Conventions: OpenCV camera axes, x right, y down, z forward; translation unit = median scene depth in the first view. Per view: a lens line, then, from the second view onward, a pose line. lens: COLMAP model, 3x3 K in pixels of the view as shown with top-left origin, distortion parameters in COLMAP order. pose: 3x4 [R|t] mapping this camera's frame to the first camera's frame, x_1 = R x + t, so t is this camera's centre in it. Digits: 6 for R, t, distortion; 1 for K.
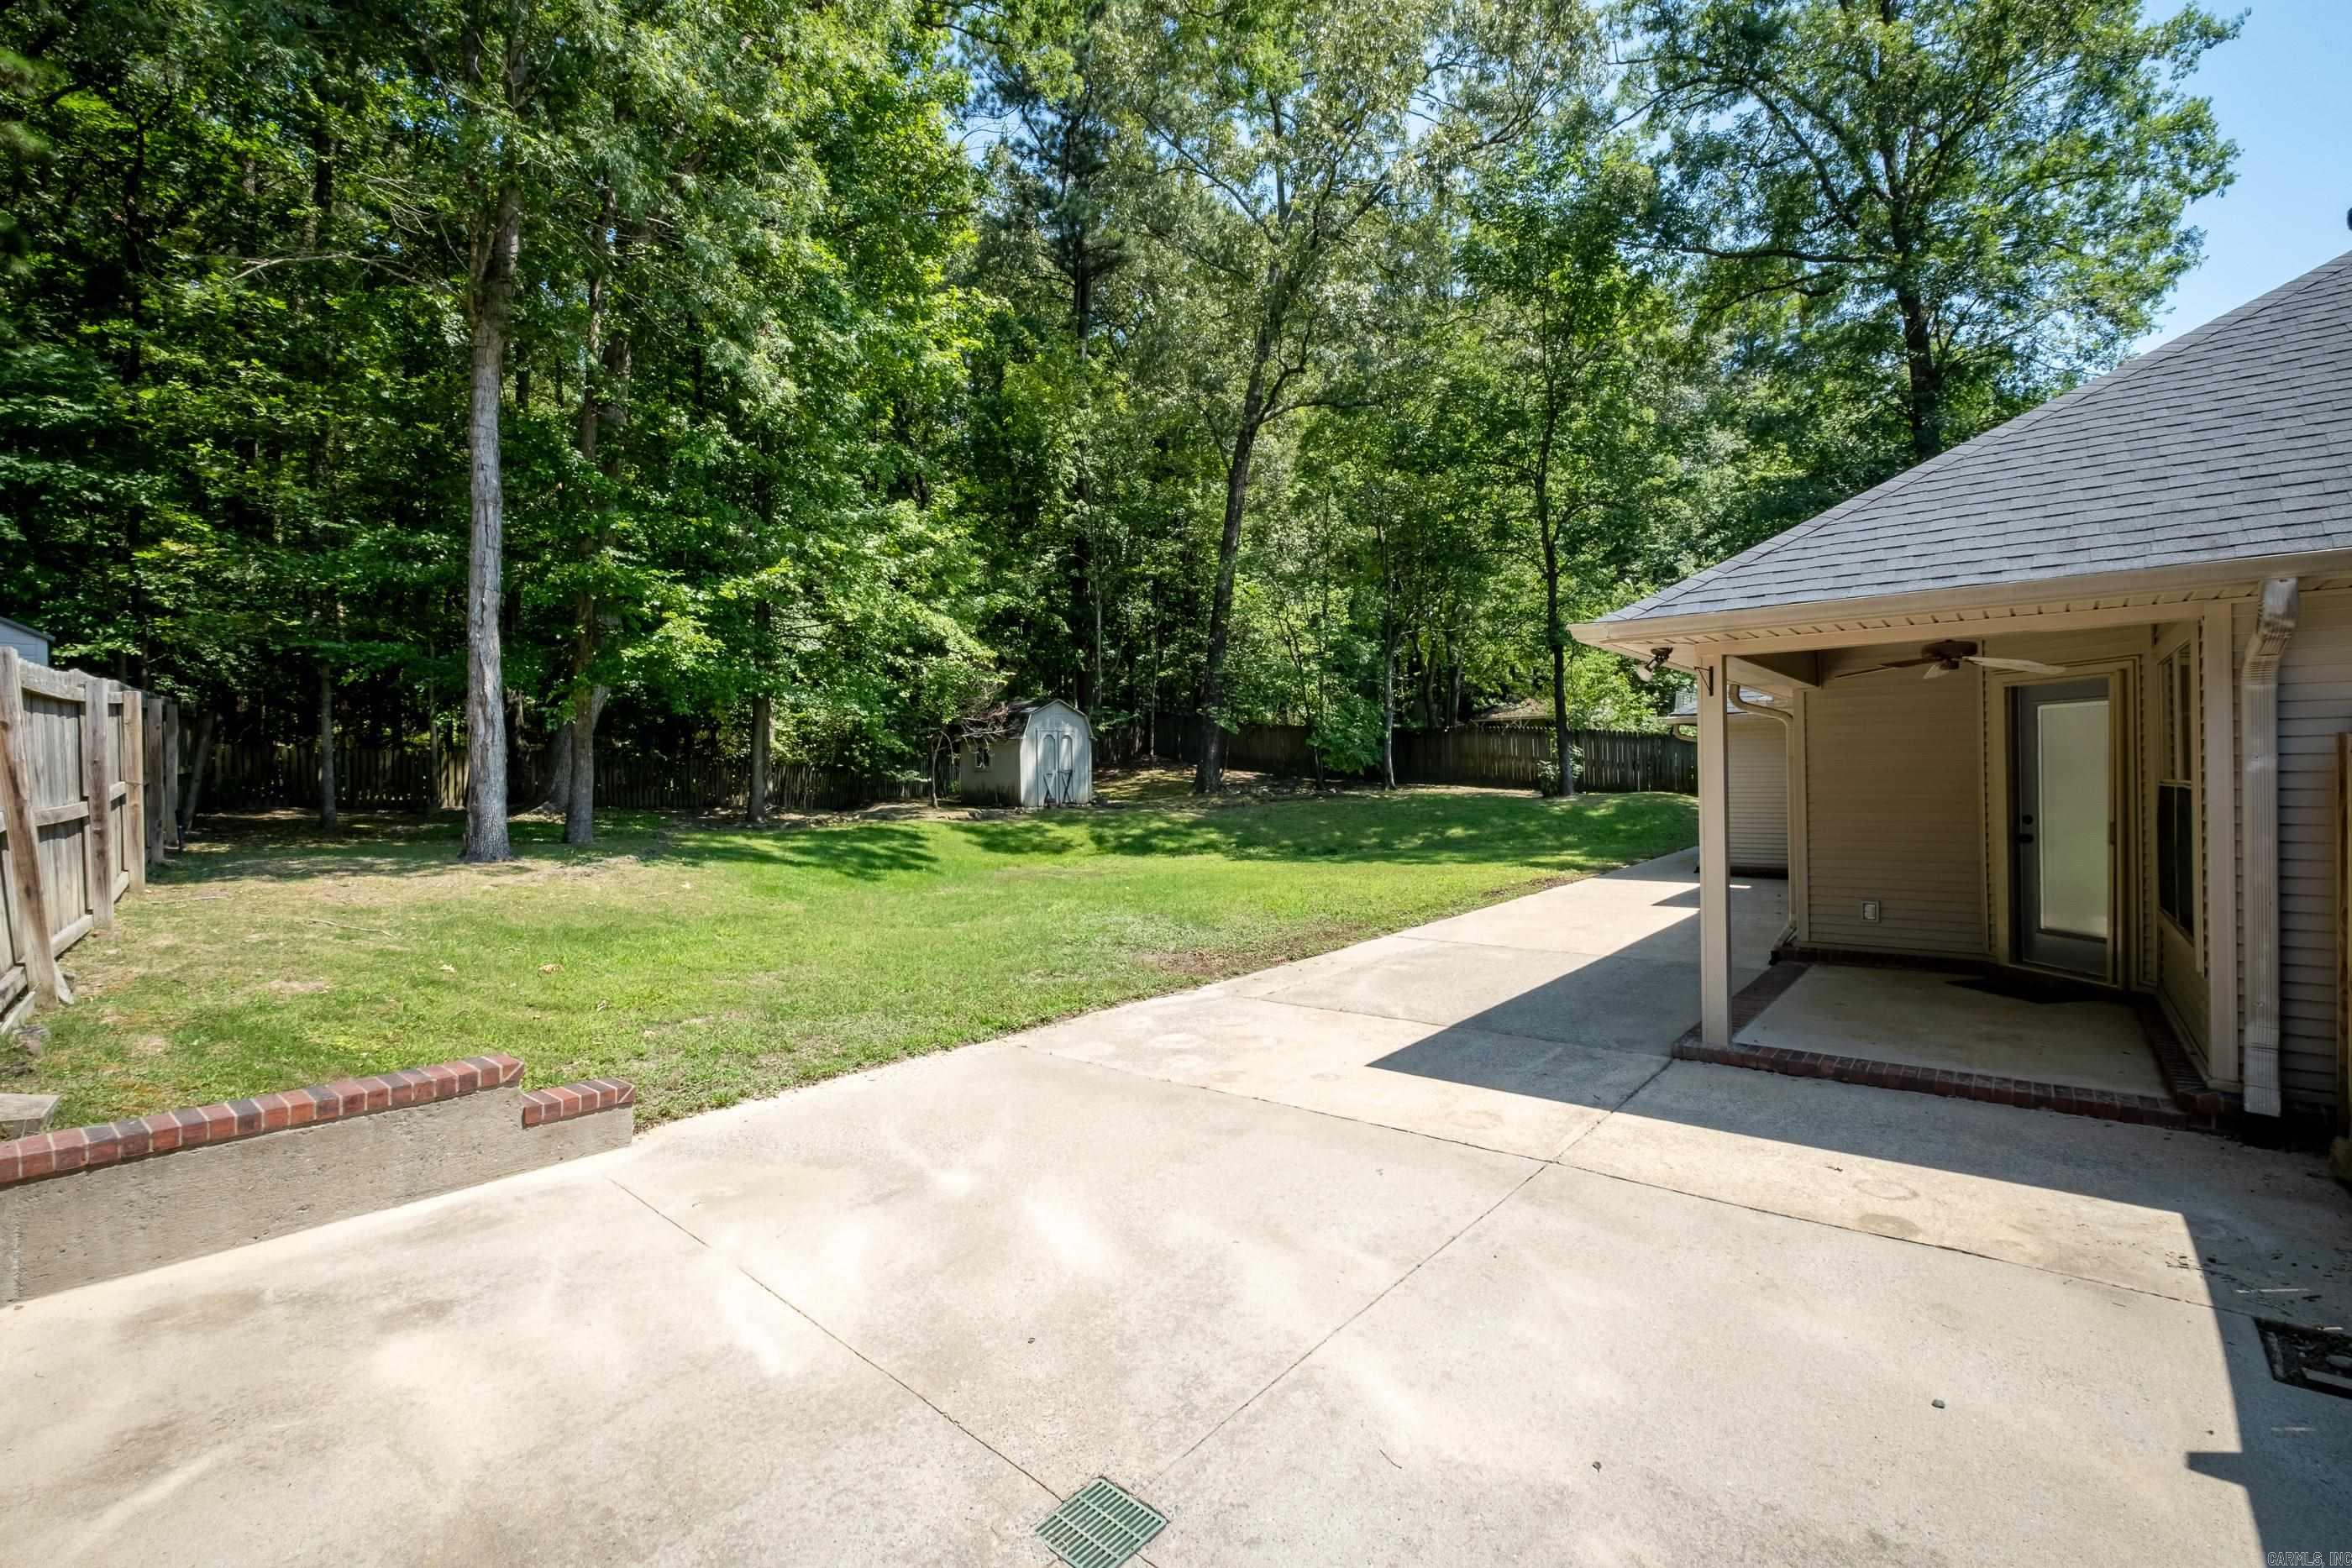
lens RADIAL K [[1028.3, 0, 1182.2], [0, 1028.3, 780.4], [0, 0, 1]] dist [0.000918, -0.000063]
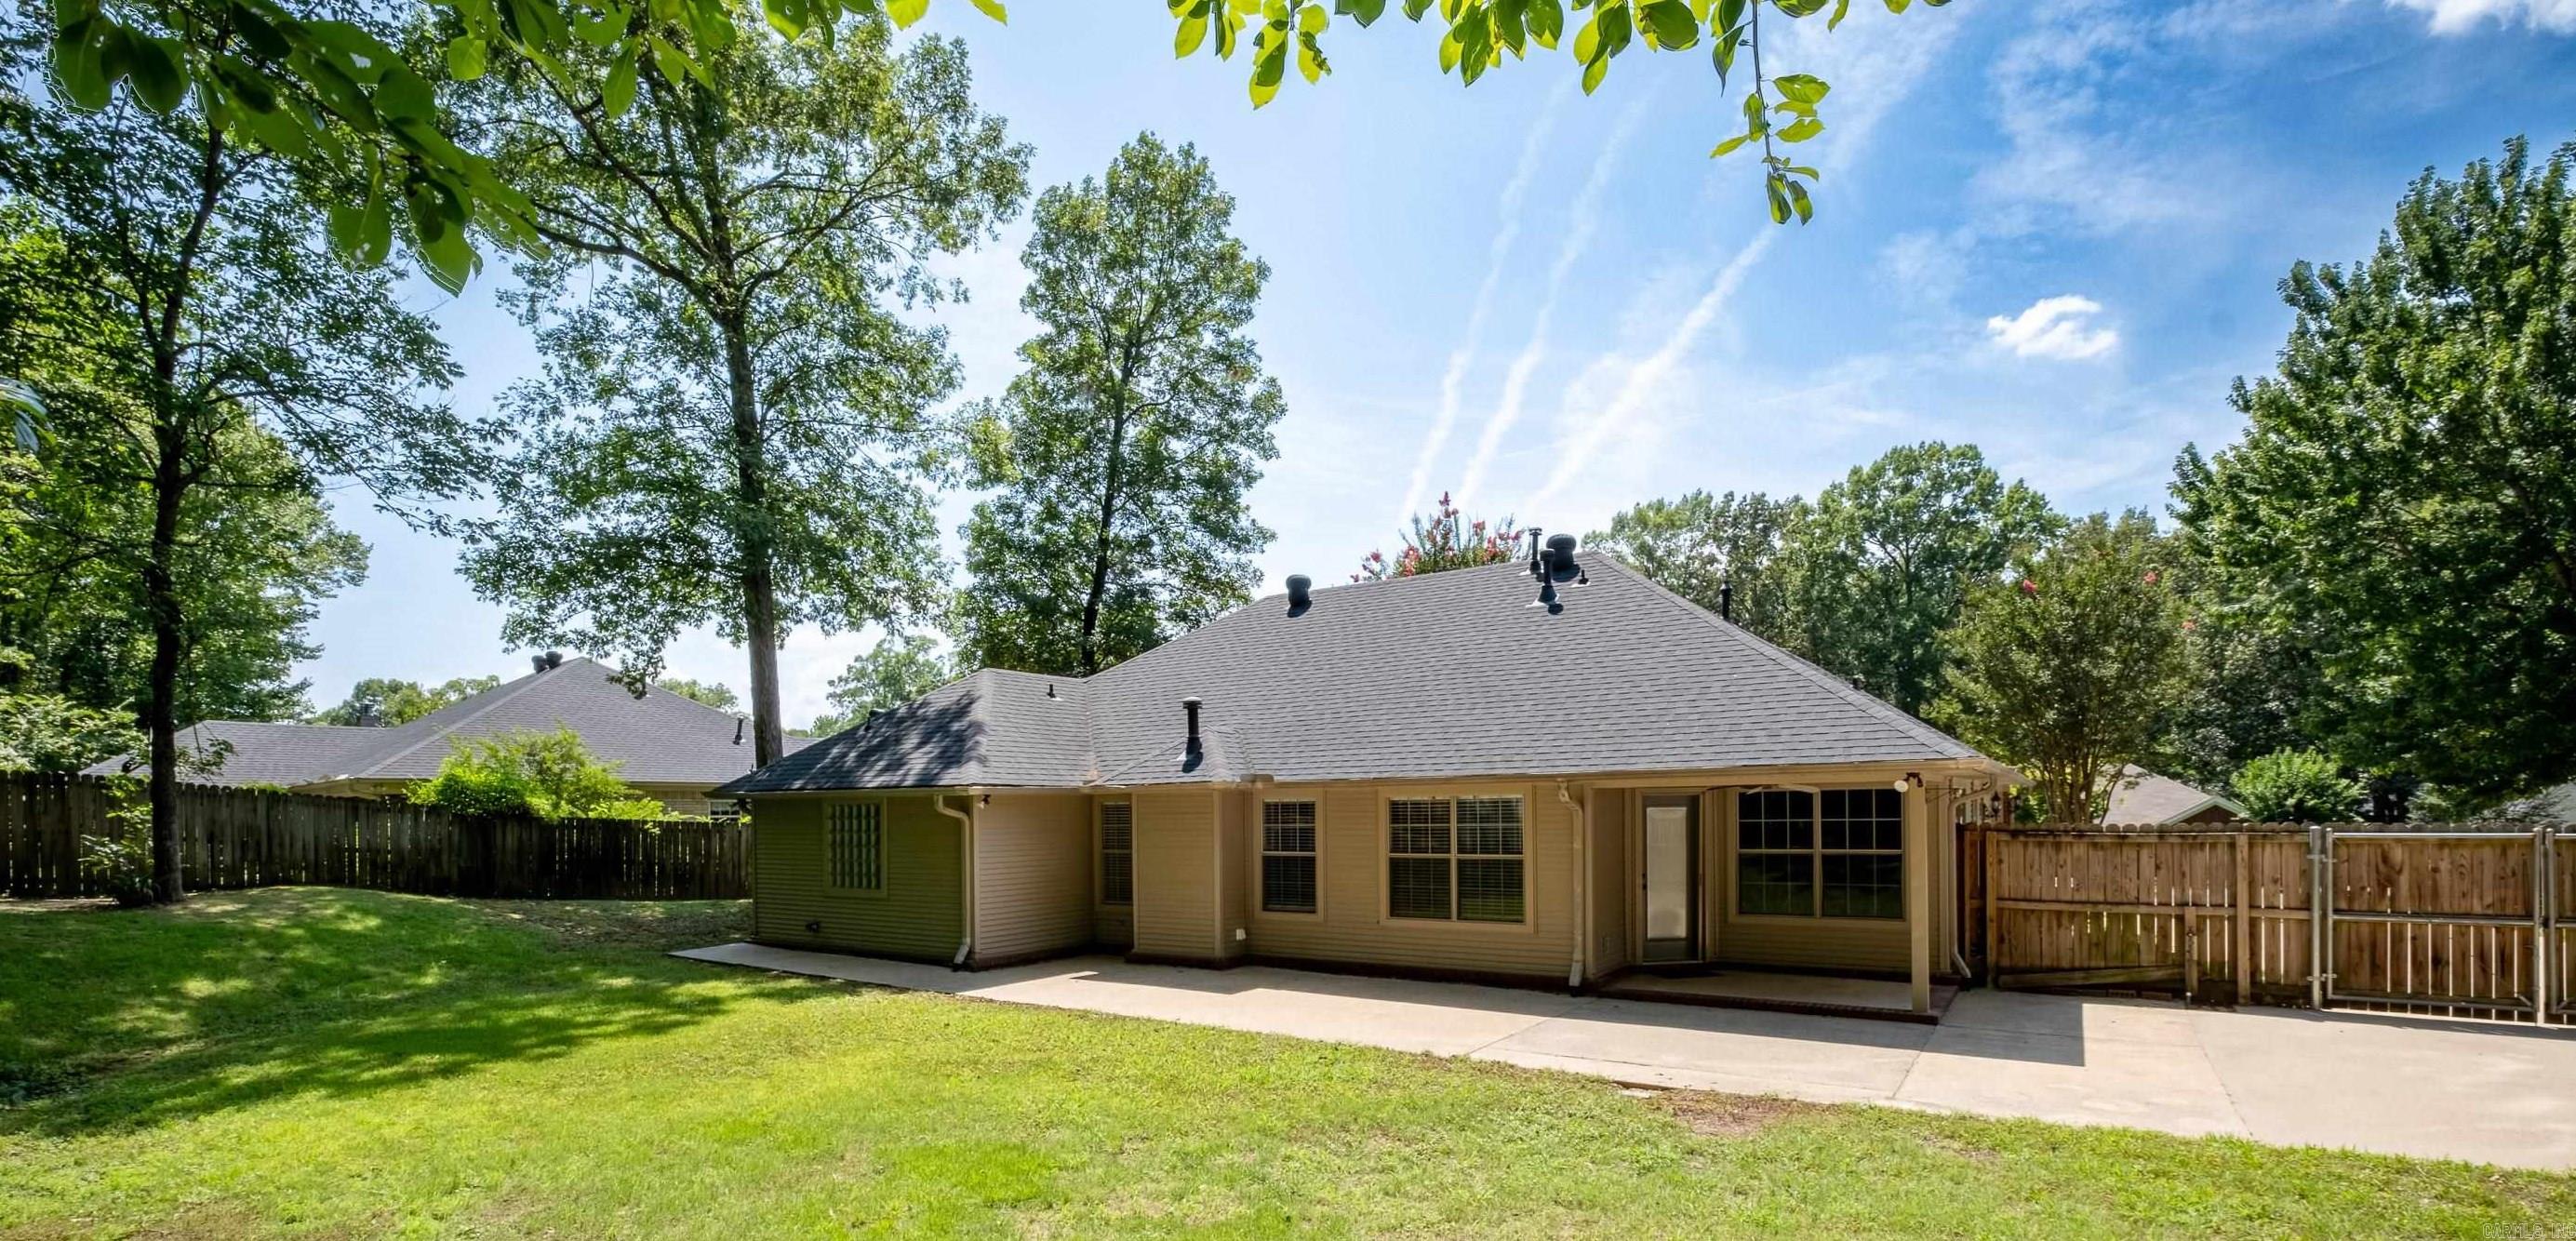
lens RADIAL K [[1191.0, 0, 1279.9], [0, 1191.0, 796.5], [0, 0, 1]] dist [-0.003737, -0.000523]
pose [[-0.094622, 0.029359, 0.995080, -1.185104], [0.016071, 0.999480, -0.027961, -0.051395], [-0.995384, 0.013346, -0.095044, 1.997471]]
